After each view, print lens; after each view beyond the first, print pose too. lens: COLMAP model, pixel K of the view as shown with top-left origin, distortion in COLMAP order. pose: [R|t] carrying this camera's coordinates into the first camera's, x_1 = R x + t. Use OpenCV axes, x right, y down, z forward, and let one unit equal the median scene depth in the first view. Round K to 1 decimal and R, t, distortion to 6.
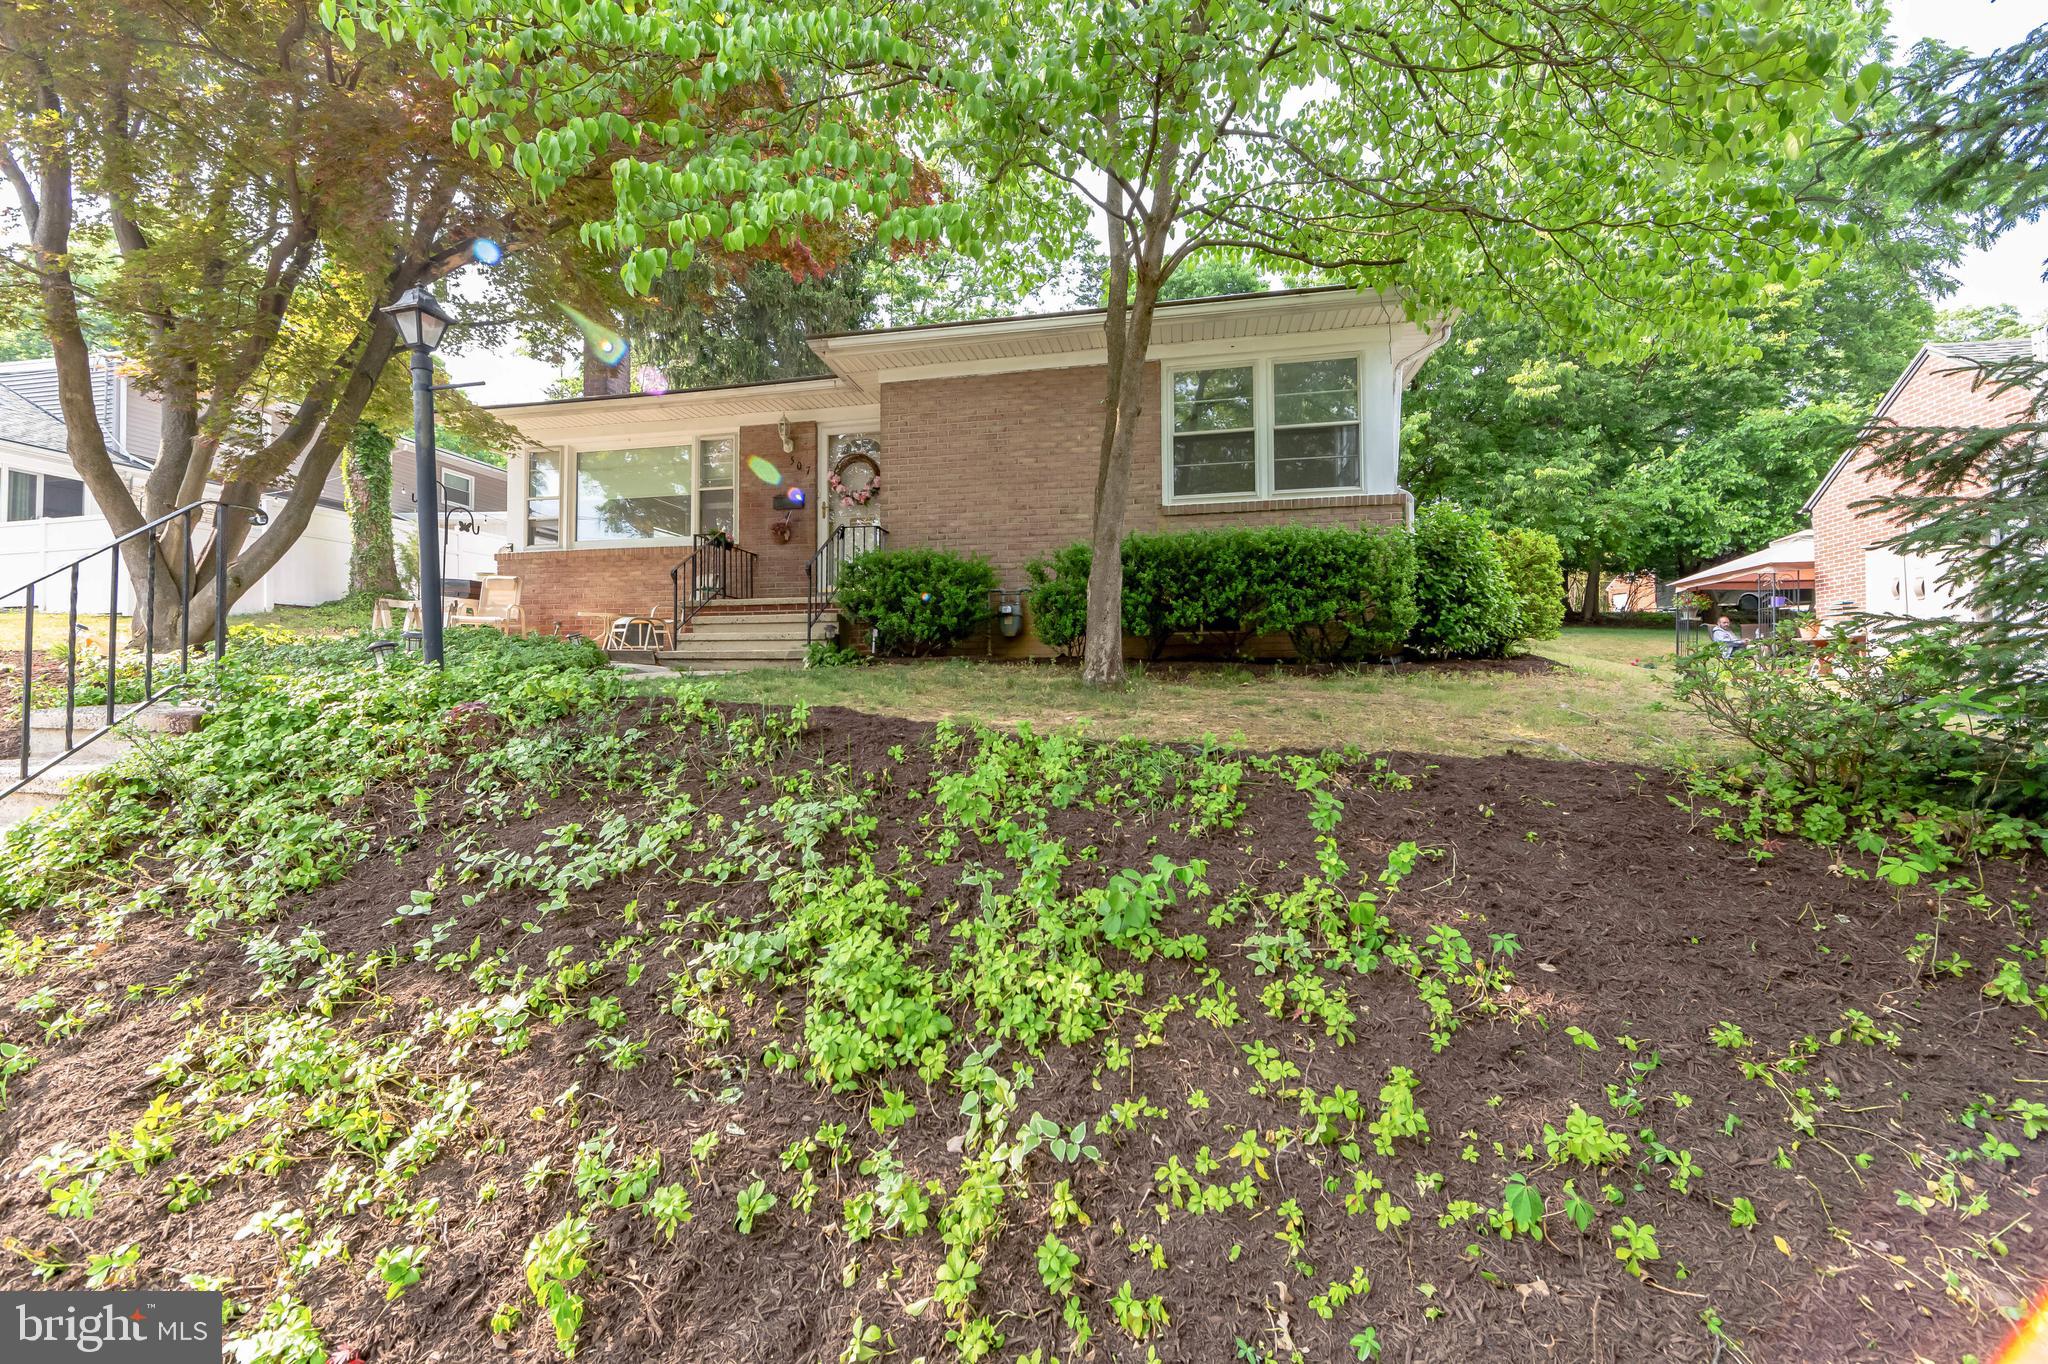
lens RADIAL K [[801.8, 0, 1030.3], [0, 801.8, 684.2], [0, 0, 1]] dist [0.000190, -0.000423]
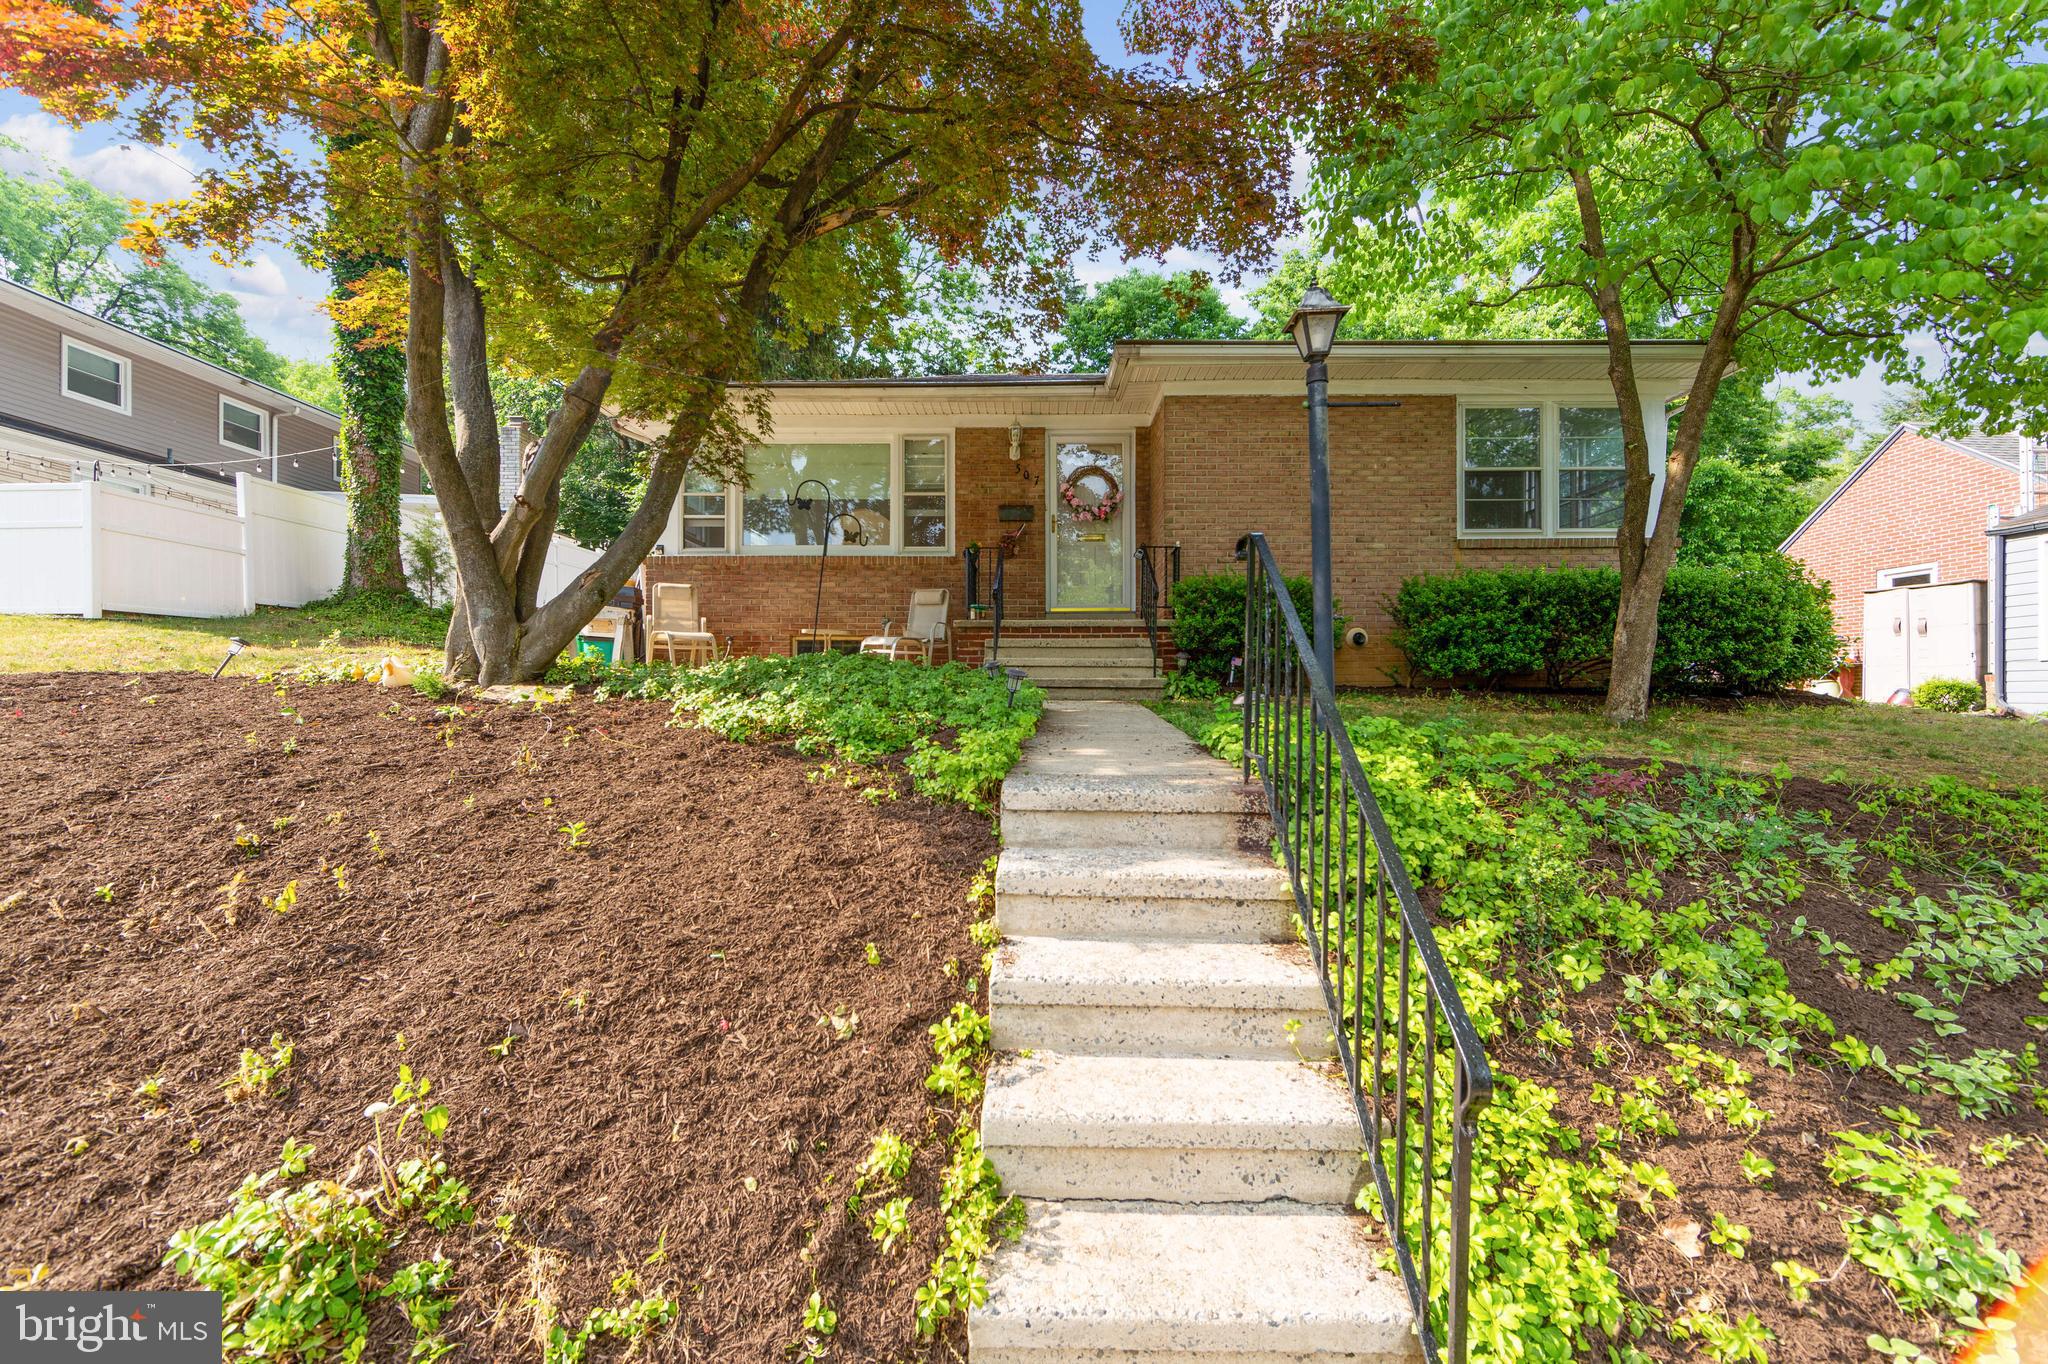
lens RADIAL K [[801.8, 0, 1030.3], [0, 801.8, 684.2], [0, 0, 1]] dist [0.000190, -0.000423]
pose [[0.980243, 0.010234, 0.197533, -0.560347], [-0.005920, 0.999731, -0.022418, -0.014725], [-0.197710, 0.020806, 0.980040, 0.128390]]
